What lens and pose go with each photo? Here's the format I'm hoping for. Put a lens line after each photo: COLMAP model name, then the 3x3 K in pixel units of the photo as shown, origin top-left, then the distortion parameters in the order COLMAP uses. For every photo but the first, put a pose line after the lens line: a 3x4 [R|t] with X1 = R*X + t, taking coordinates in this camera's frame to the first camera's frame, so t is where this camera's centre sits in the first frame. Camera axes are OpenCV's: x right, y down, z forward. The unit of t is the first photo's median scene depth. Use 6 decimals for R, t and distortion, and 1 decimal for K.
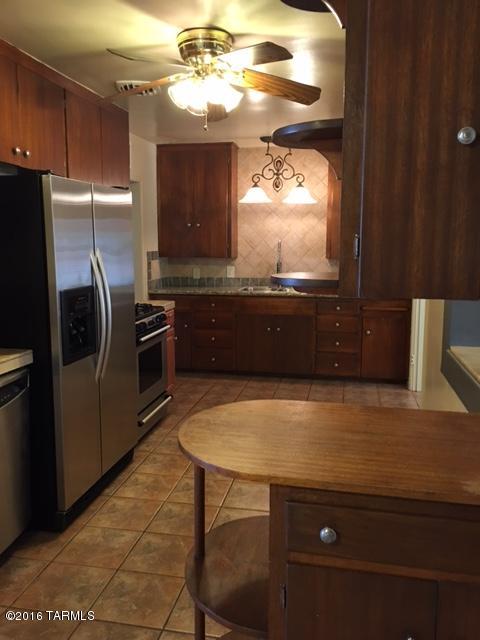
lens RADIAL K [[546.6, 0, 240.0], [0, 546.6, 319.5], [0, 0, 1]] dist [0.052096, -0.023223]
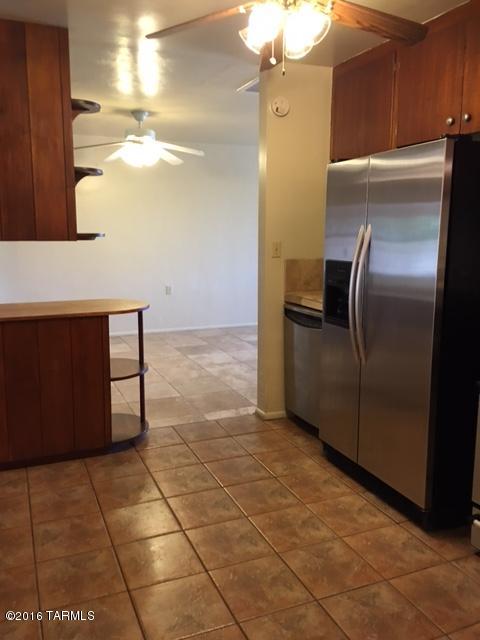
lens RADIAL K [[546.6, 0, 240.0], [0, 546.6, 319.6], [0, 0, 1]] dist [0.052096, -0.023223]
pose [[-0.827106, 0.080568, -0.556242, 0.432028], [-0.094903, 0.955442, 0.279506, -0.203951], [0.553976, 0.283970, -0.782606, 1.563734]]
